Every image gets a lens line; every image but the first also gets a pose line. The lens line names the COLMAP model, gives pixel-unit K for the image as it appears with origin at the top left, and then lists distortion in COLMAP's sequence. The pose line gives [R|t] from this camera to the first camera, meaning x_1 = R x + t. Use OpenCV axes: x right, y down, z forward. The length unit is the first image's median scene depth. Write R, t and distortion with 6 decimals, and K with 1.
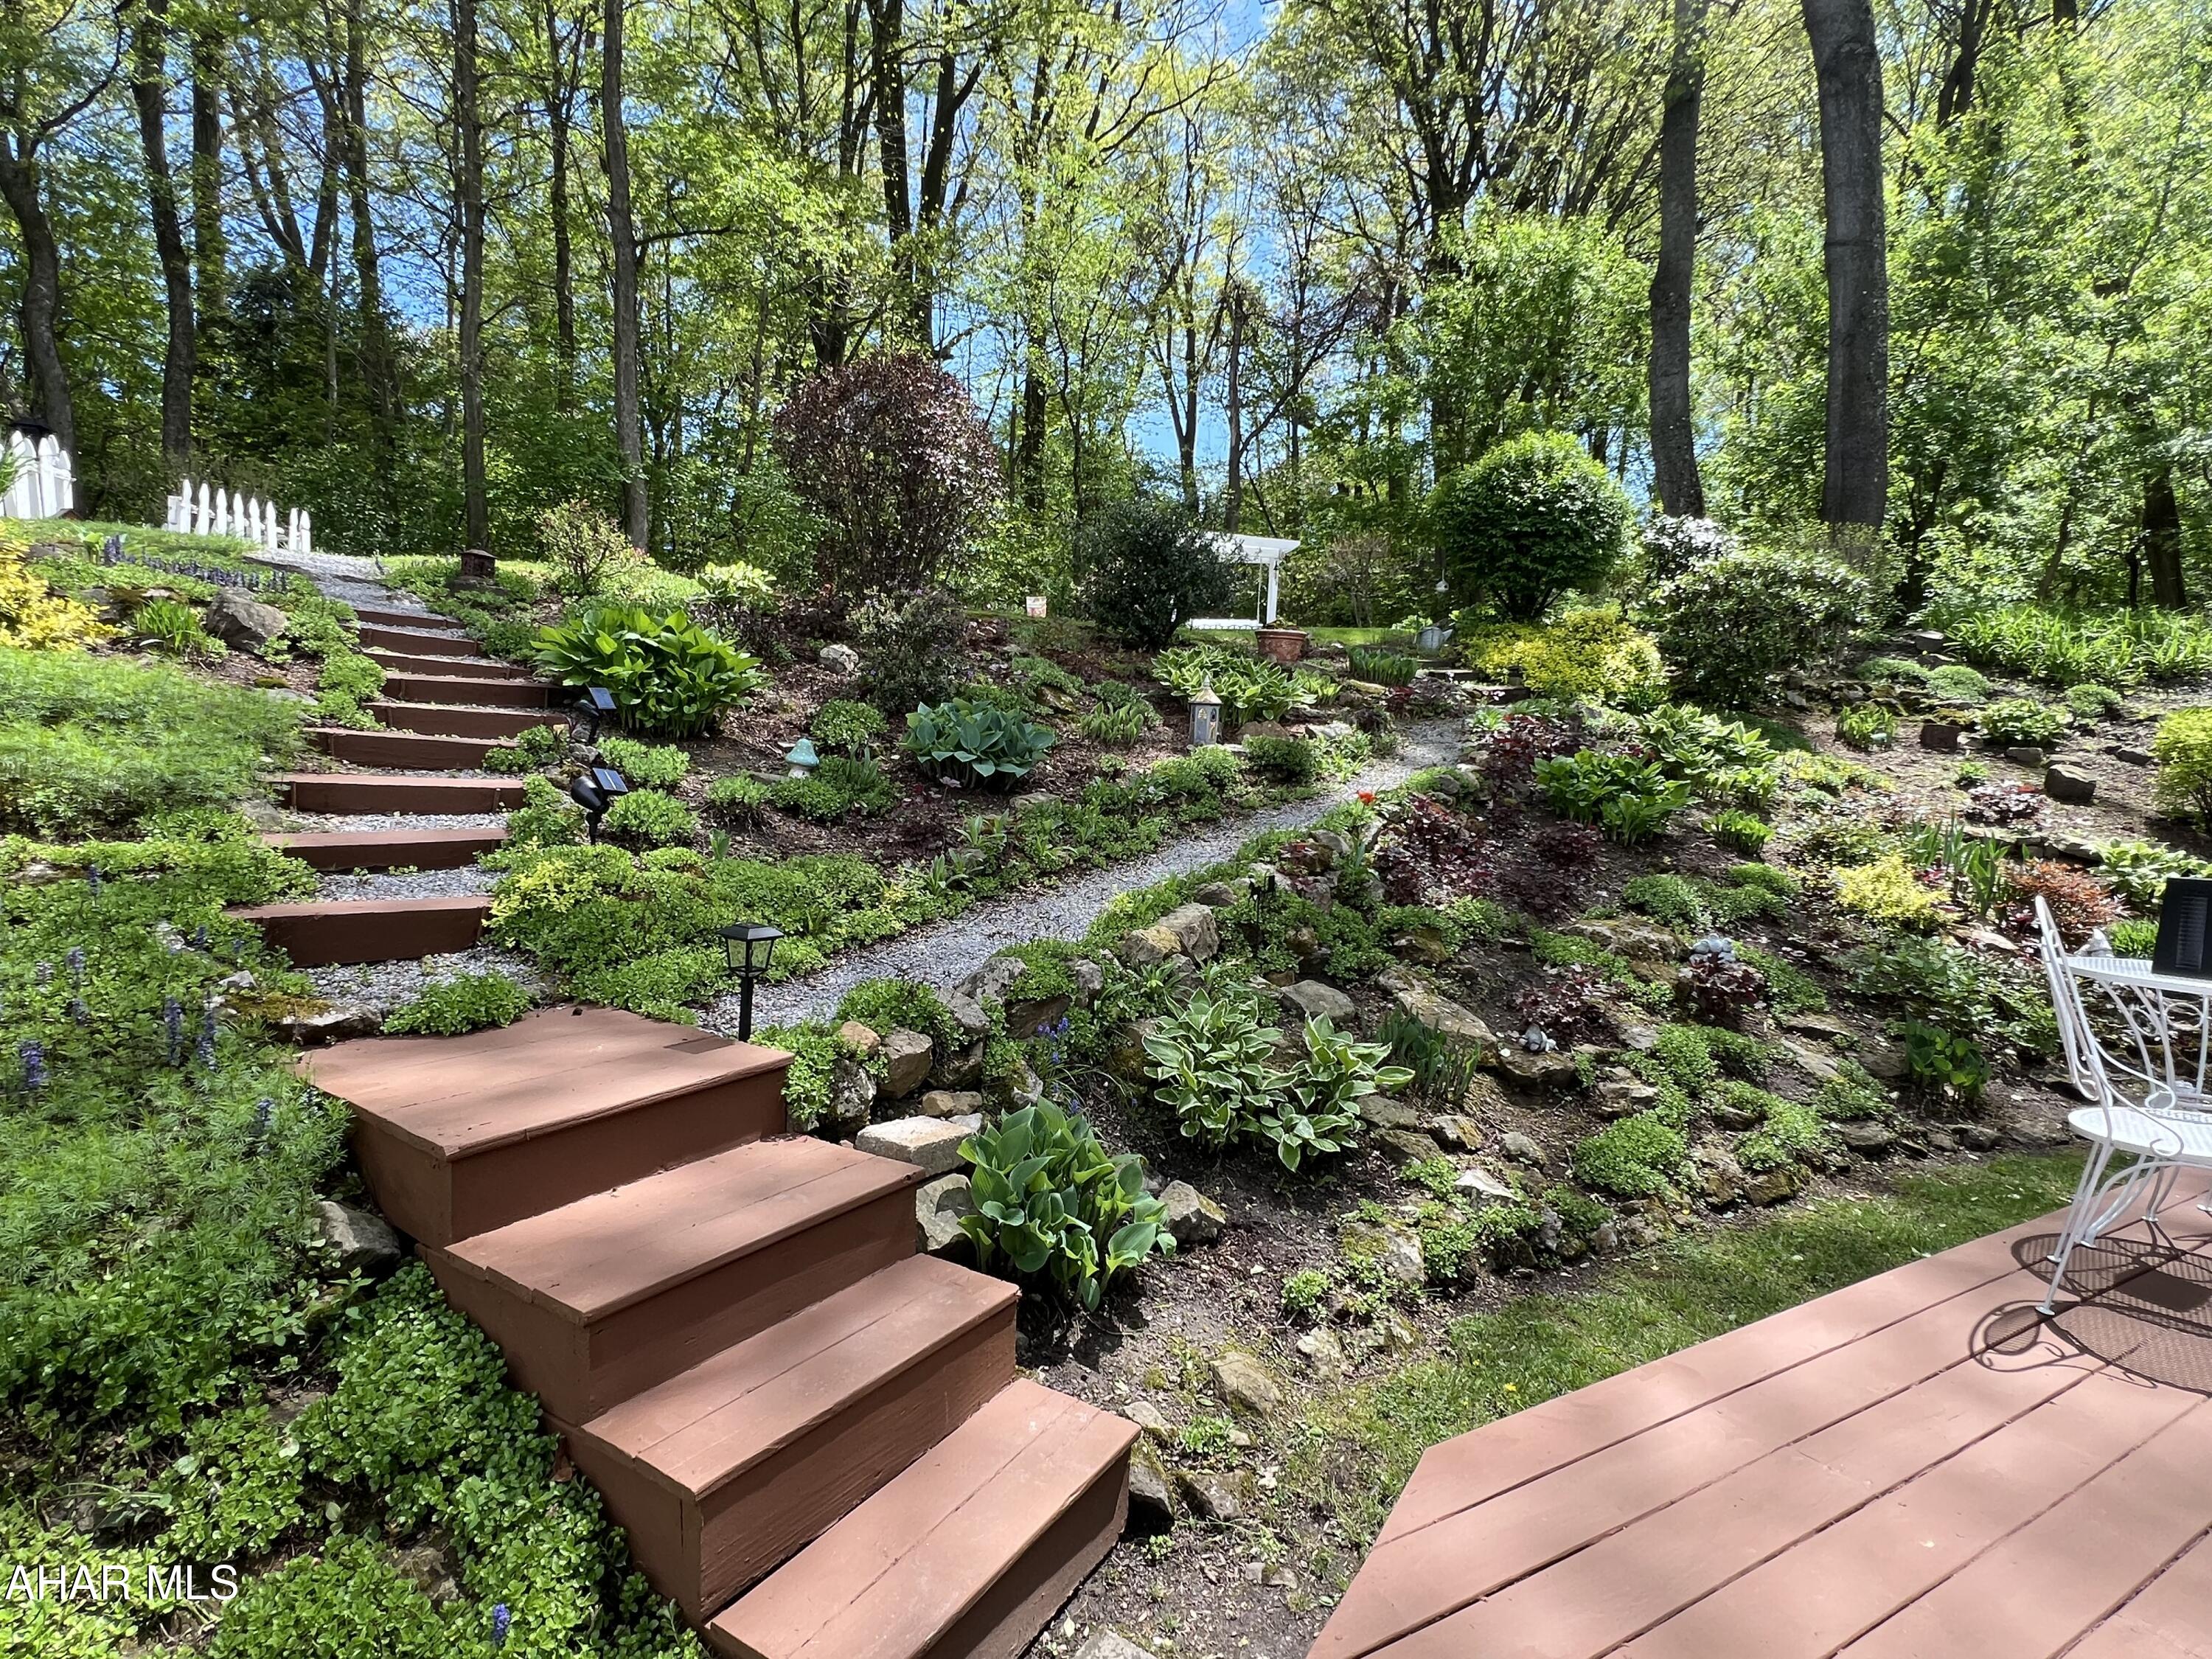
lens RADIAL K [[1131.7, 0, 1109.4], [0, 1131.7, 847.3], [0, 0, 1]] dist [-0.009864, 0.001181]
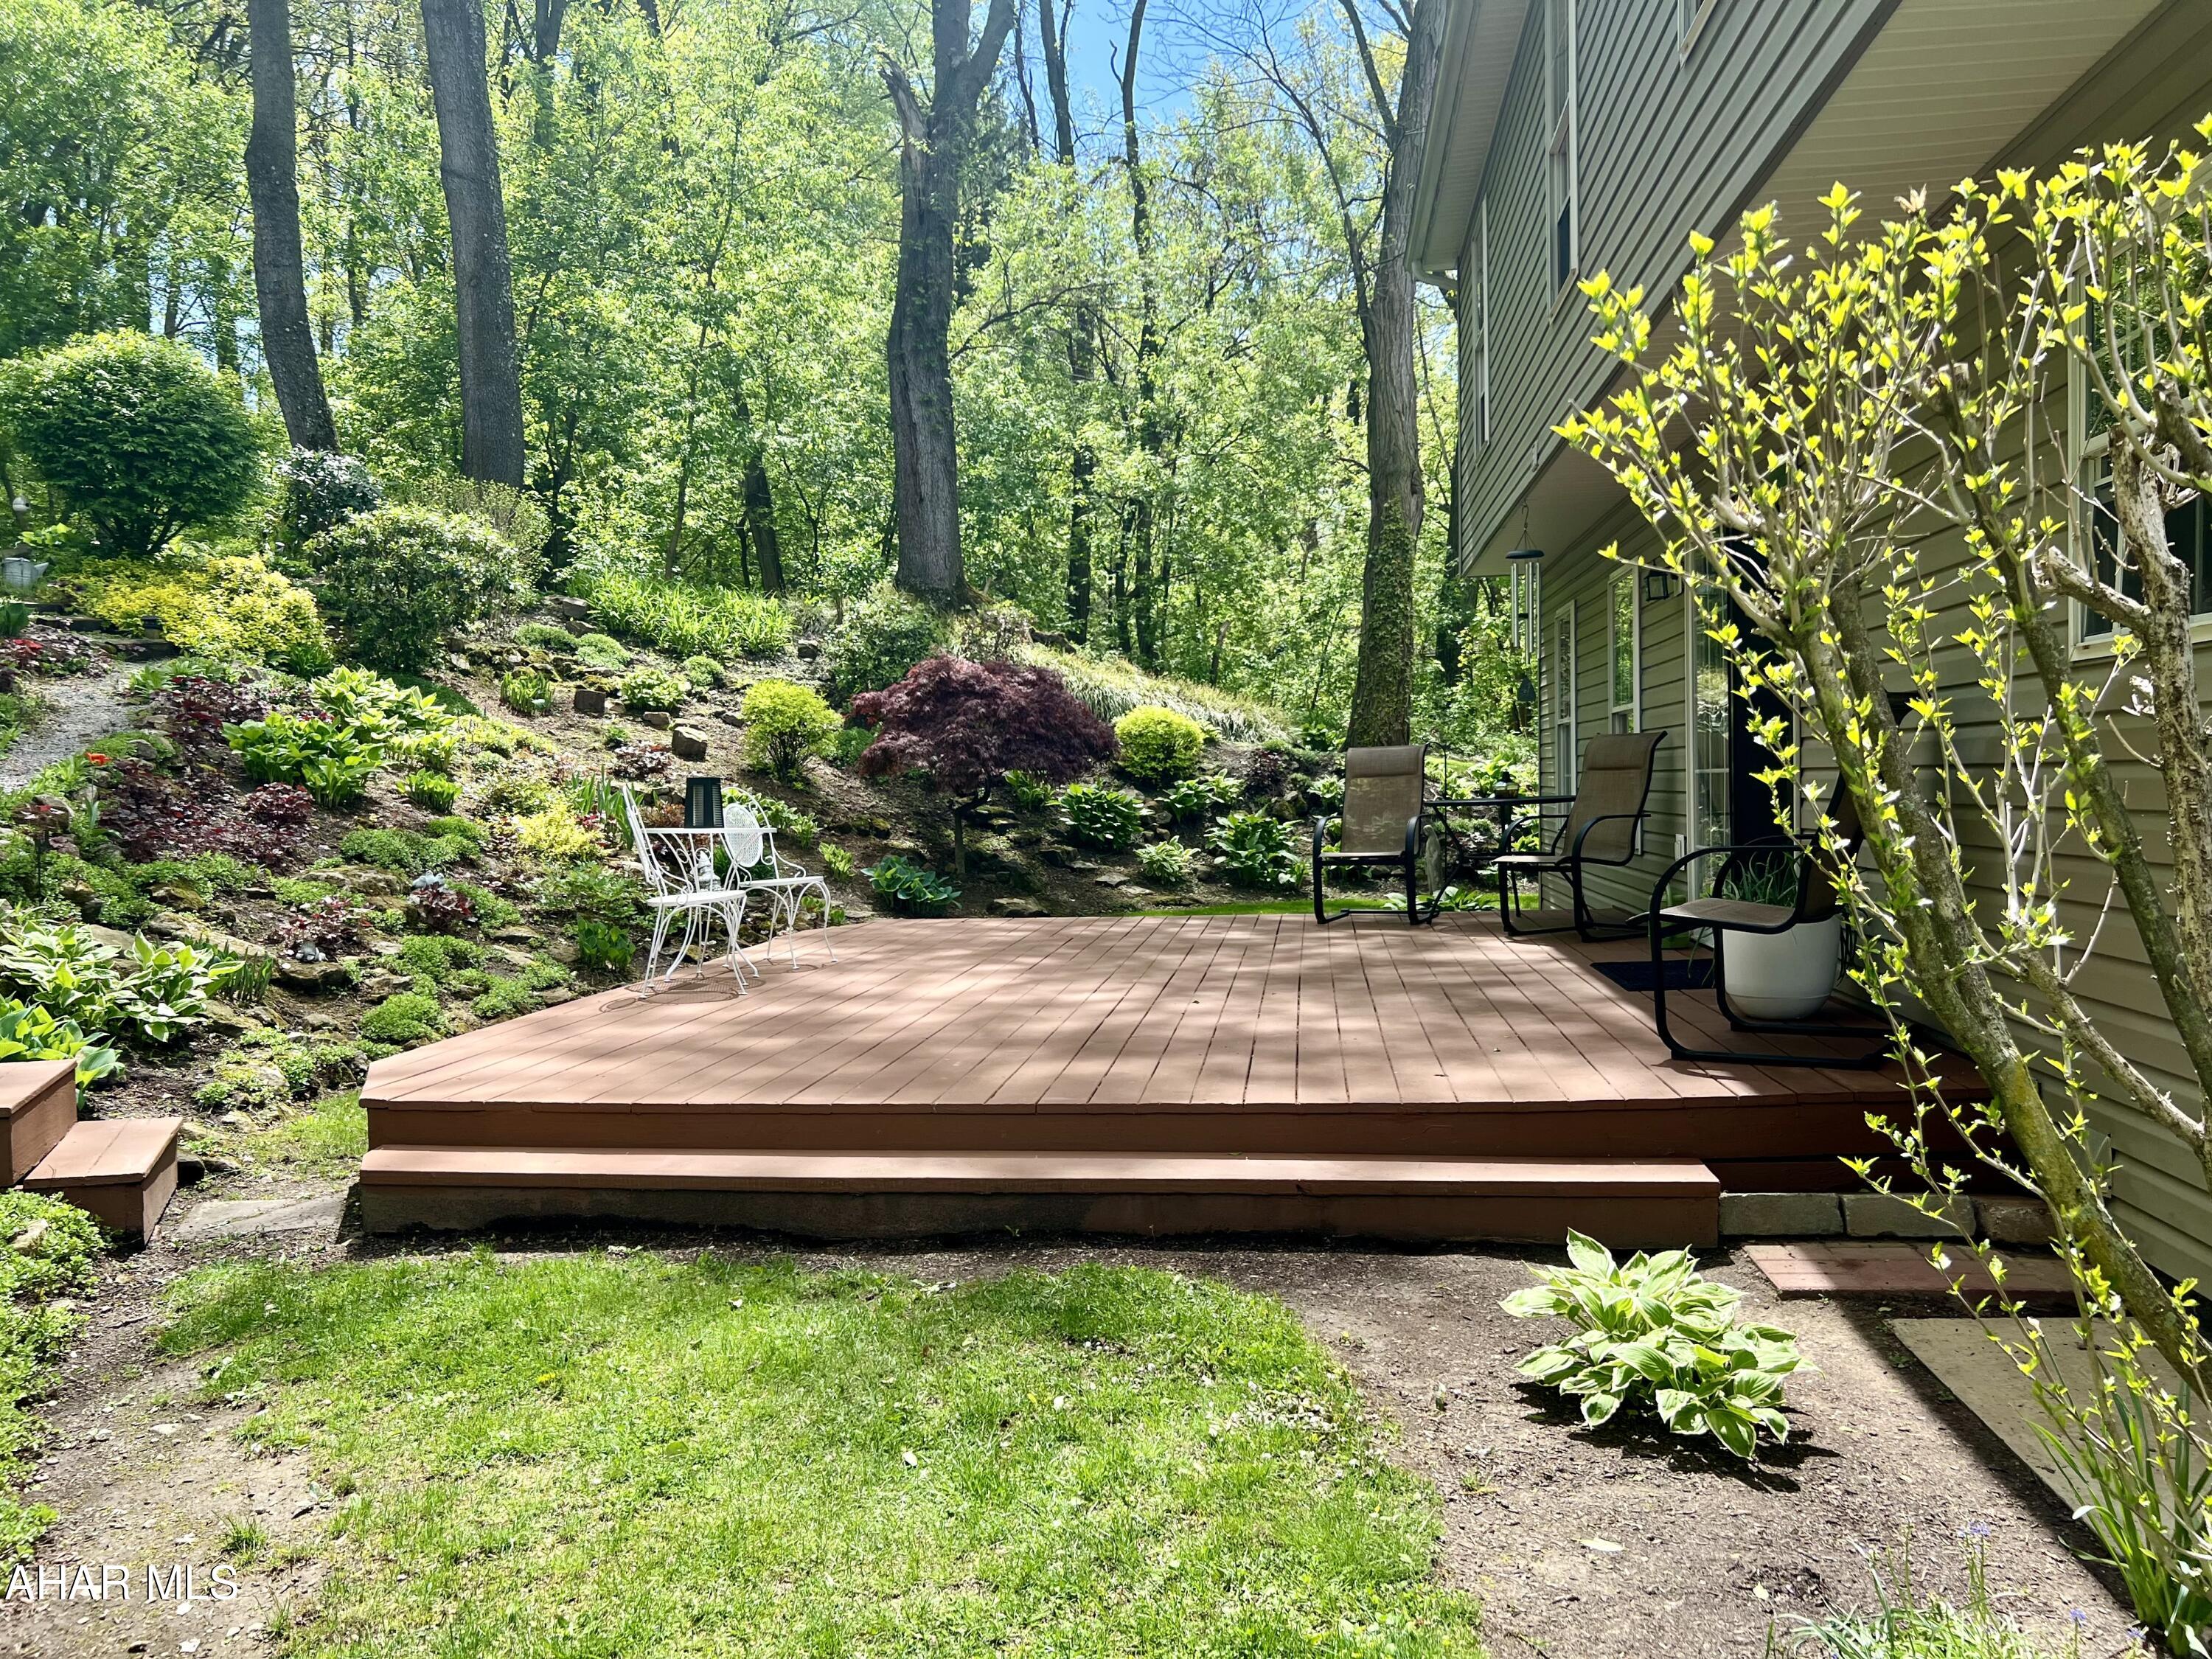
lens RADIAL K [[1653.1, 0, 1110.1], [0, 1653.1, 829.7], [0, 0, 1]] dist [0.027330, -0.001541]
pose [[0.598133, -0.057468, 0.799334, -0.241355], [0.073291, 0.997168, 0.016849, 0.033470], [-0.798039, 0.048506, 0.600651, -0.347452]]
